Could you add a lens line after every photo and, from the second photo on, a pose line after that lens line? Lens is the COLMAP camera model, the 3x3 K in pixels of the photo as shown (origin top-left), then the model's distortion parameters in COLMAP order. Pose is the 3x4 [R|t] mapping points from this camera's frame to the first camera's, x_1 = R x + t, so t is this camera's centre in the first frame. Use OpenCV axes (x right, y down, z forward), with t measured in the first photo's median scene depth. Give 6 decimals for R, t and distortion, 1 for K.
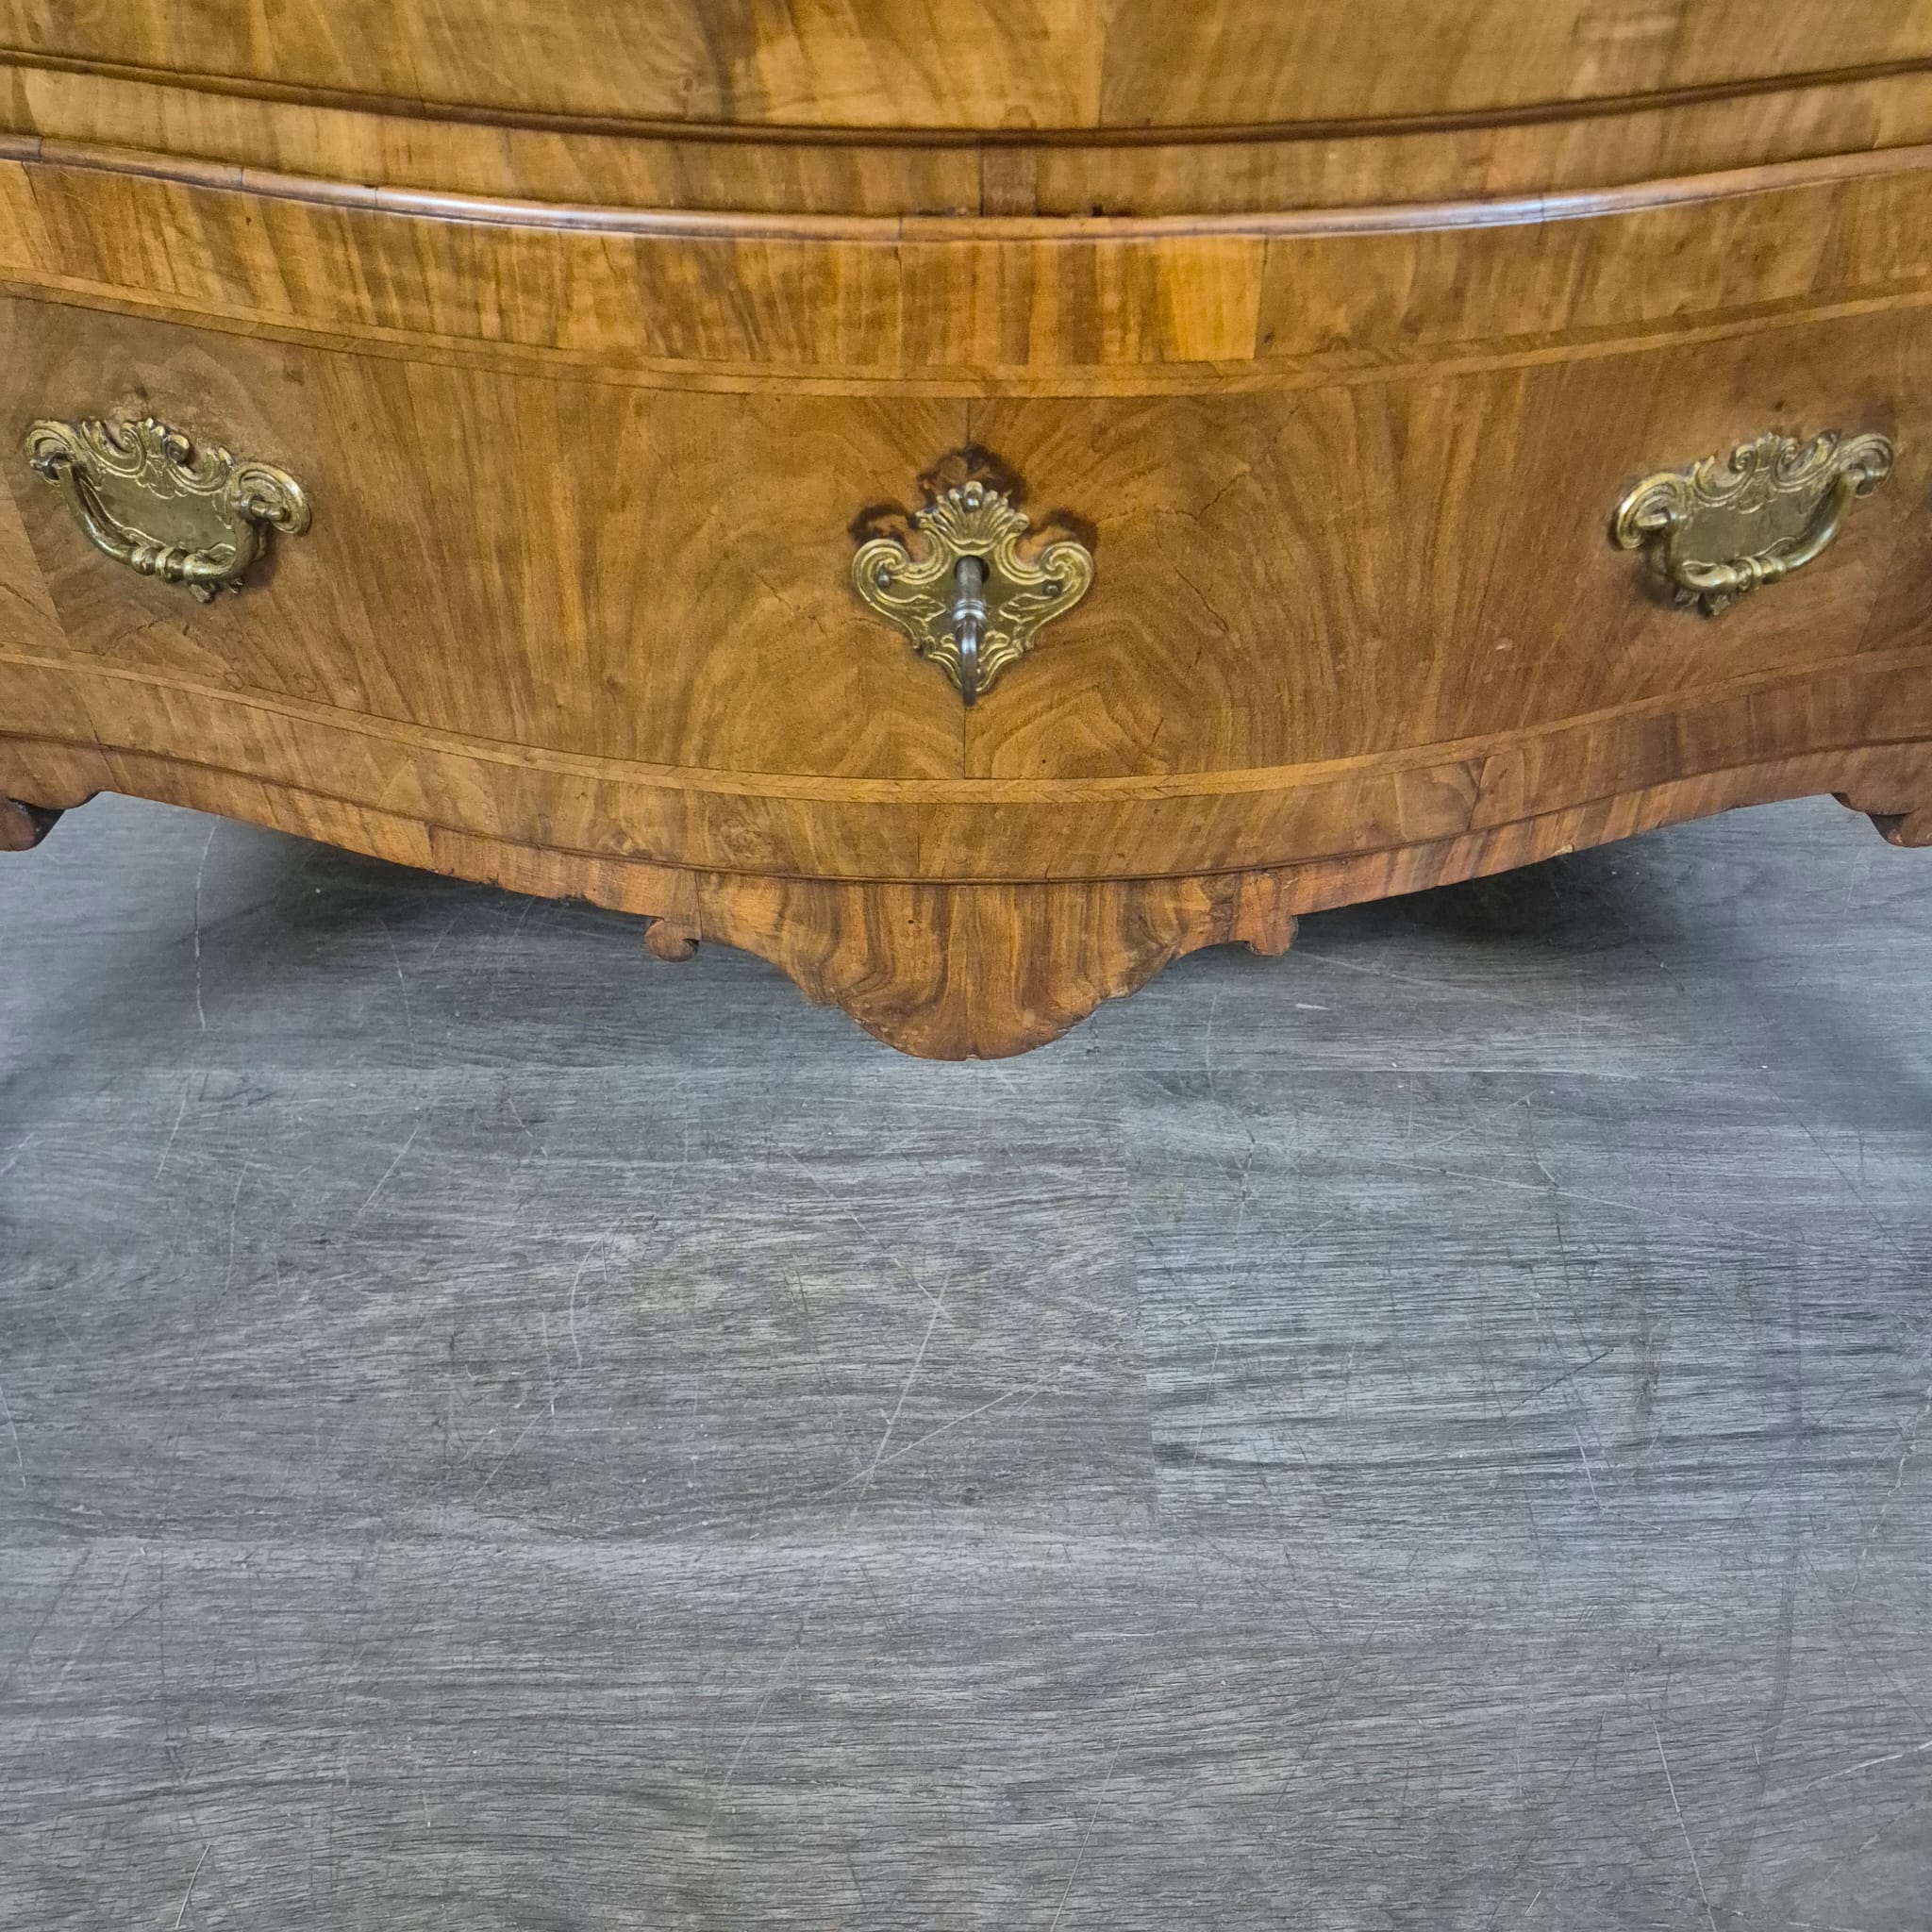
lens RADIAL K [[1730.0, 0, 960.7], [0, 1730.0, 963.6], [0, 0, 1]] dist [0.065614, -0.061300]
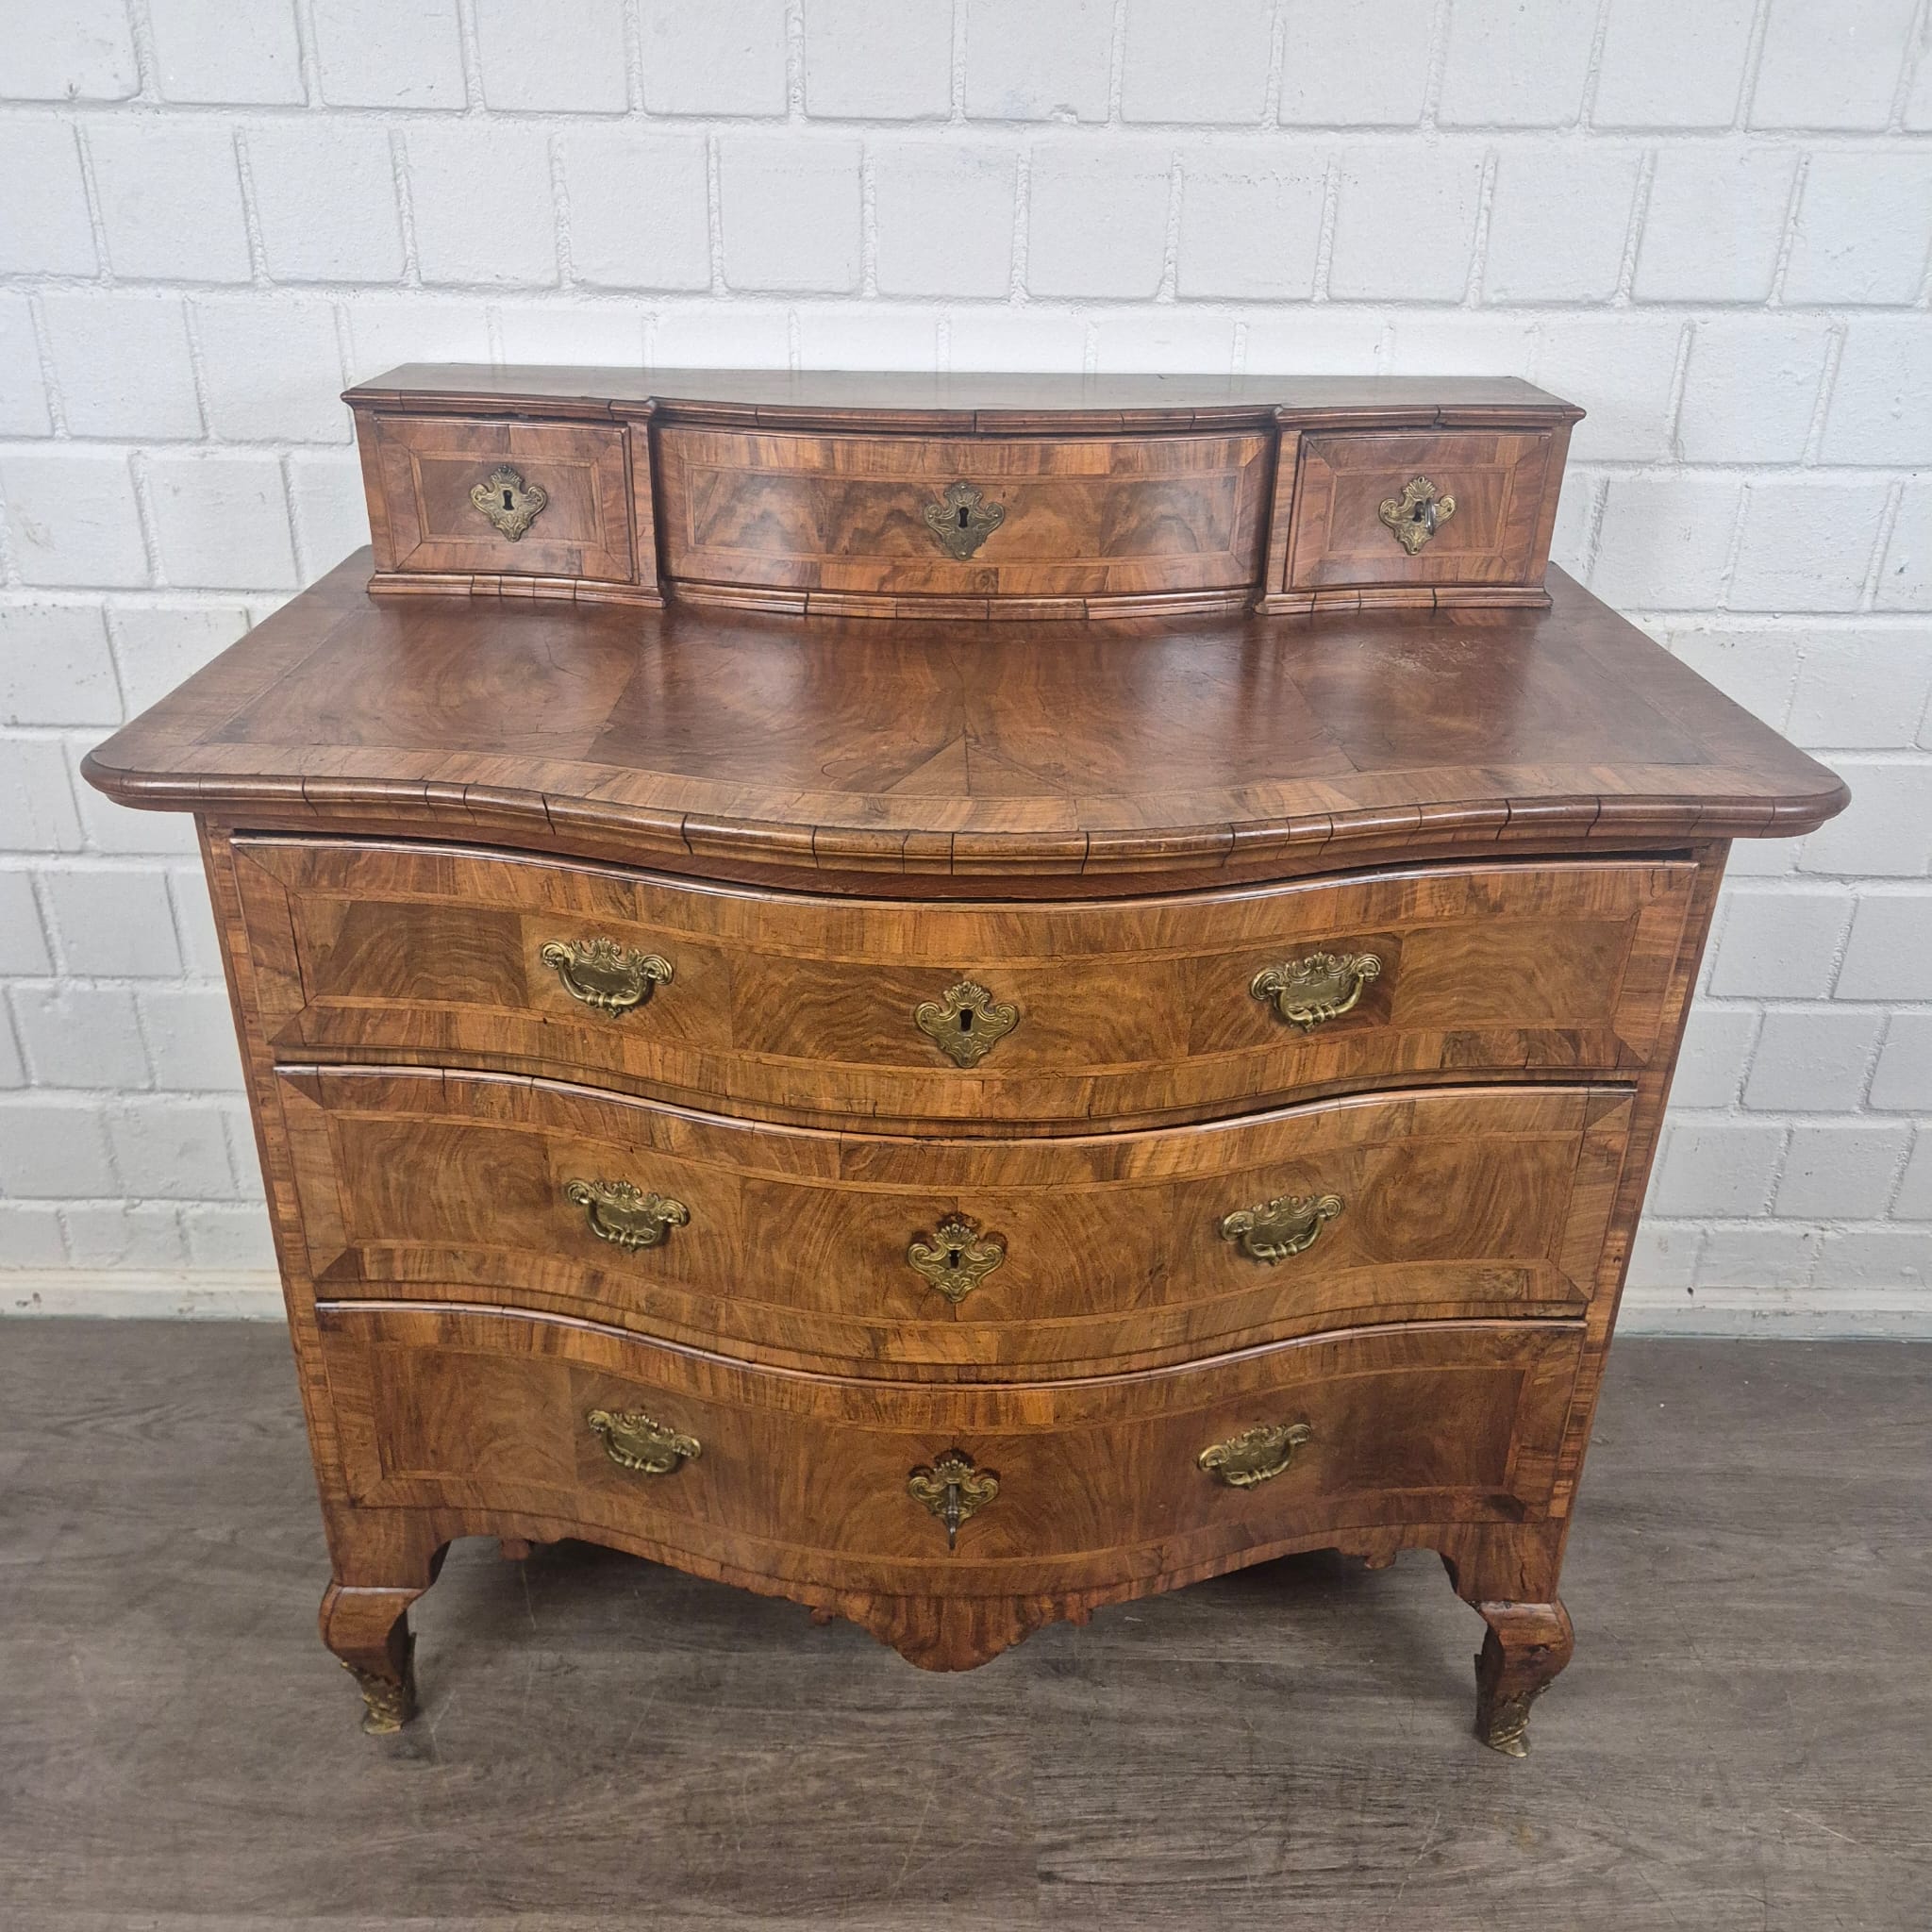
lens RADIAL K [[1730.0, 0, 939.6], [0, 1730.0, 943.4], [0, 0, 1]] dist [0.065614, -0.061300]
pose [[0.999901, 0.013773, 0.002979, -0.027956], [-0.012492, 0.964182, -0.264946, -0.260170], [-0.006521, 0.264882, 0.964259, -1.462973]]
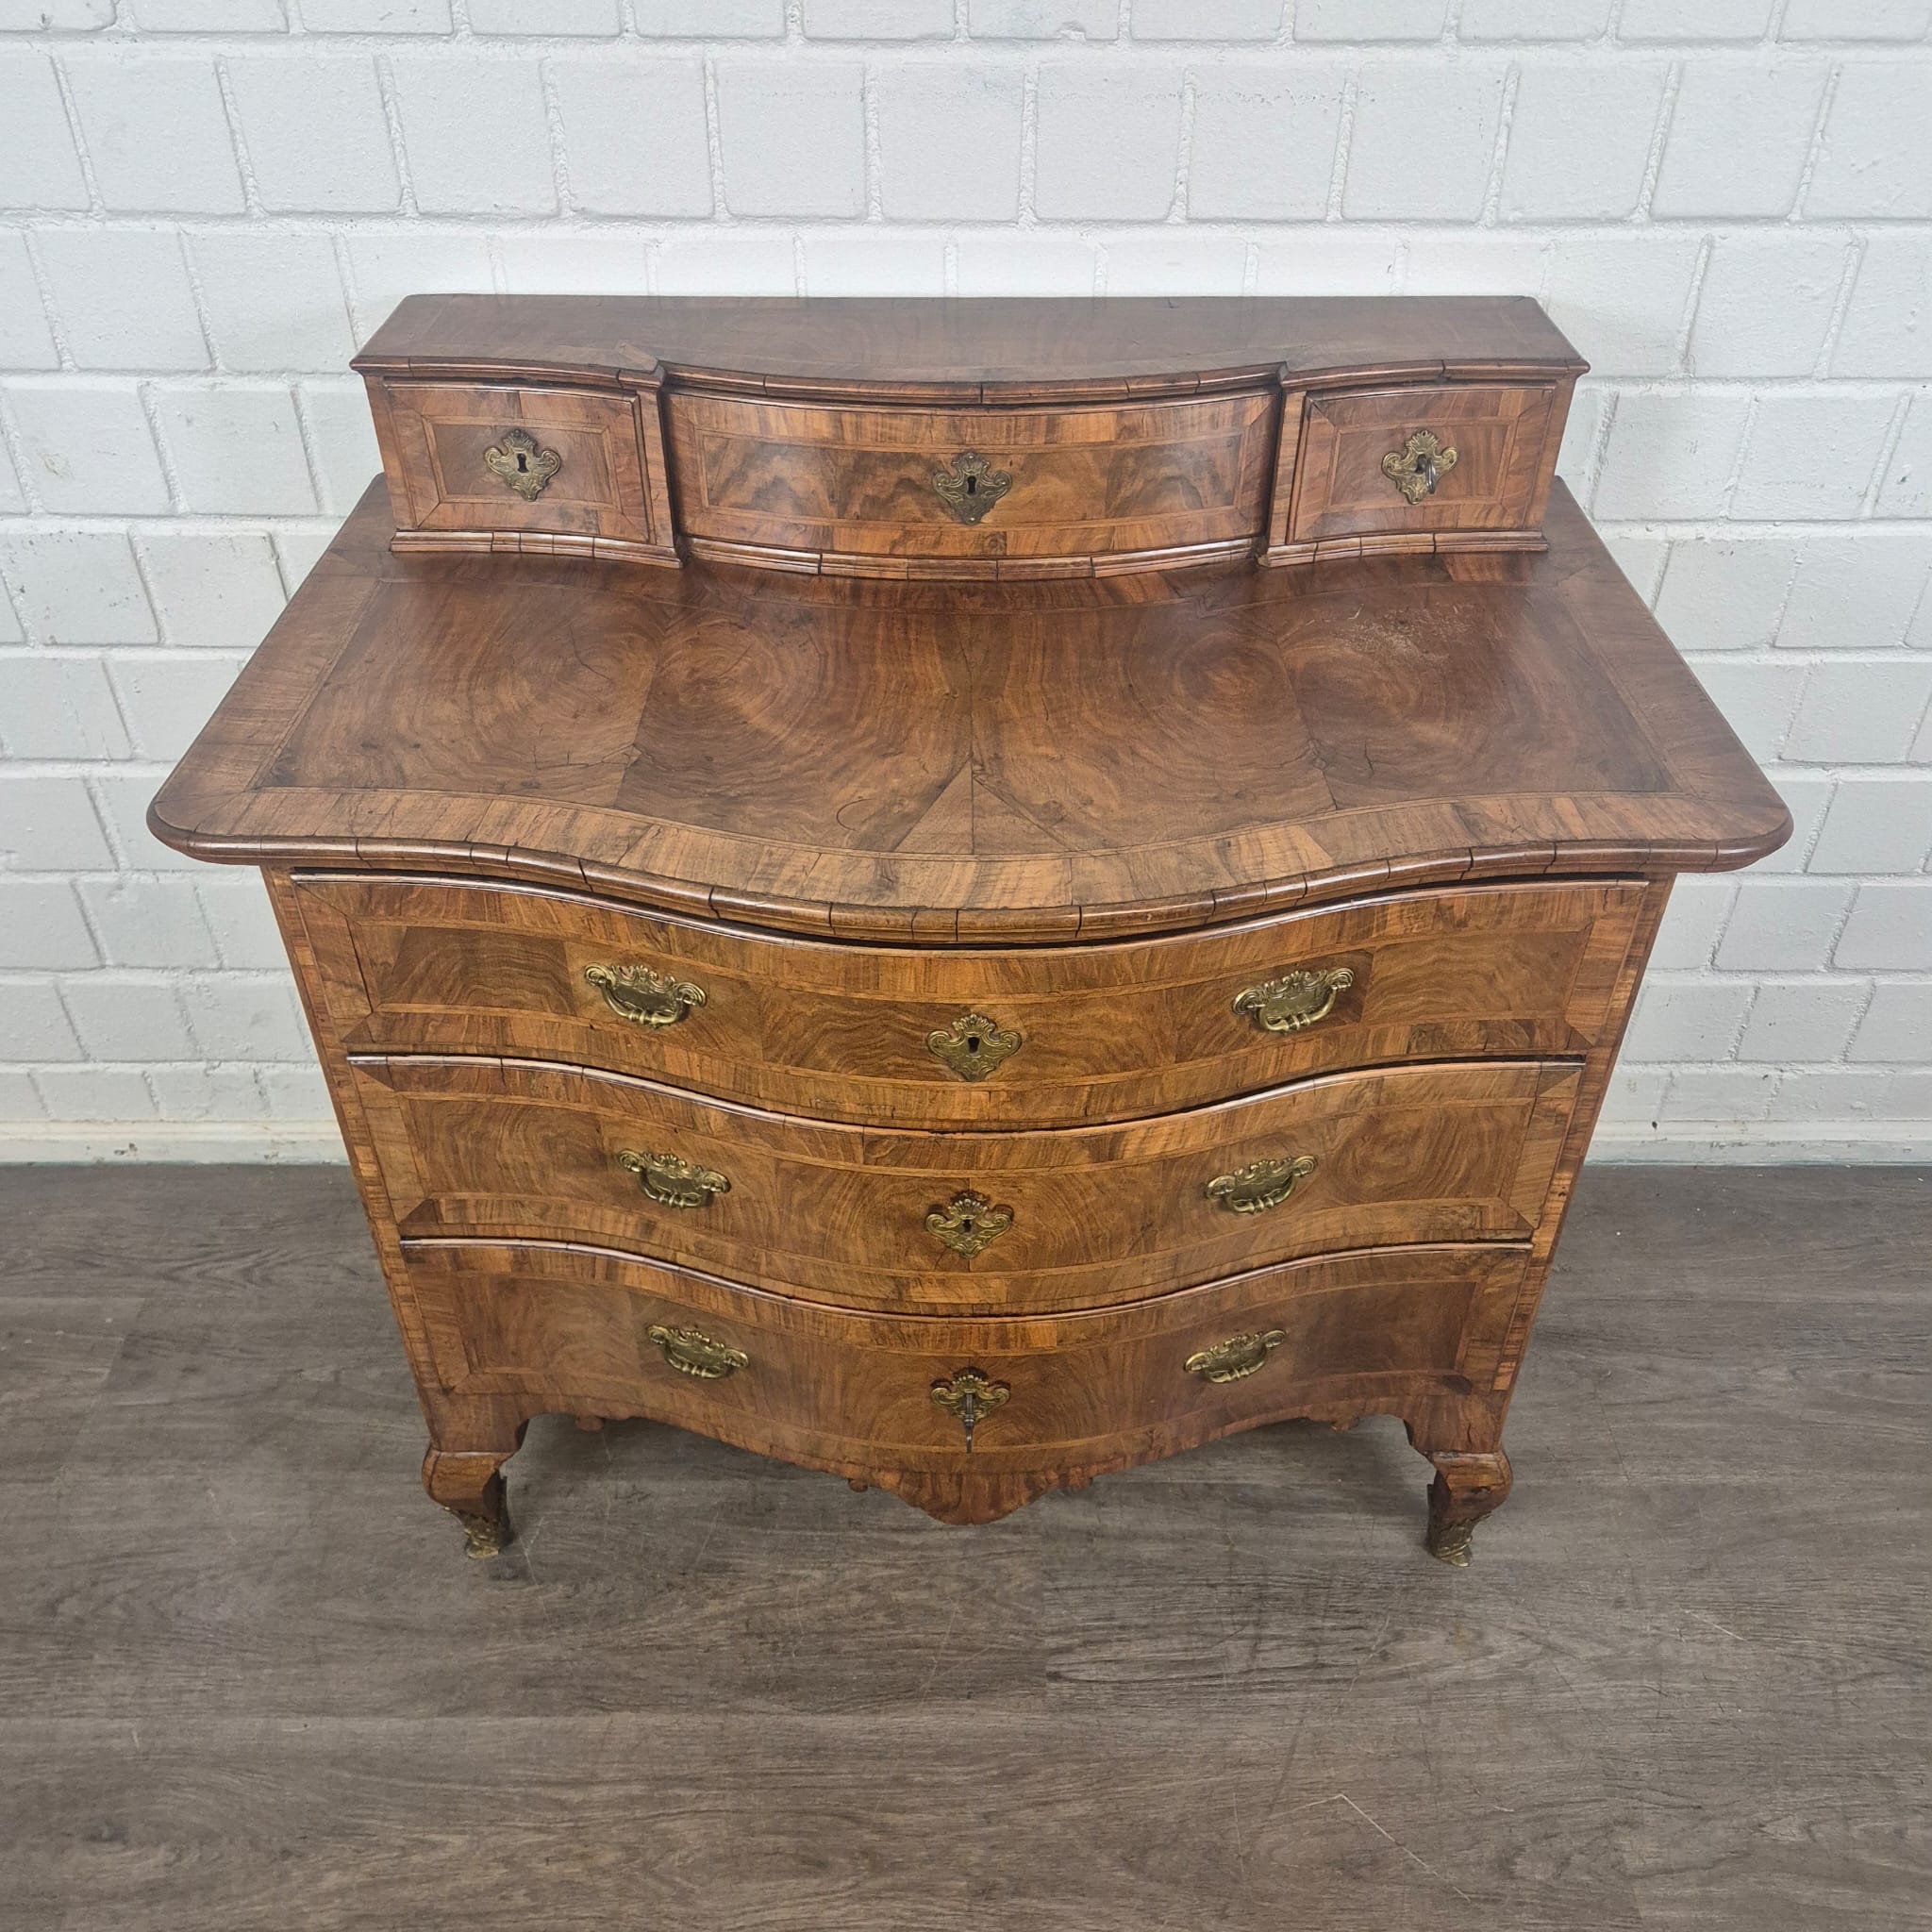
lens RADIAL K [[1730.0, 0, 974.3], [0, 1730.0, 964.2], [0, 0, 1]] dist [0.065614, -0.061300]
pose [[0.999989, 0.002376, 0.004013, -0.000252], [-0.002133, 0.998222, -0.059564, -0.647402], [-0.004147, 0.059555, 0.998216, -1.705361]]
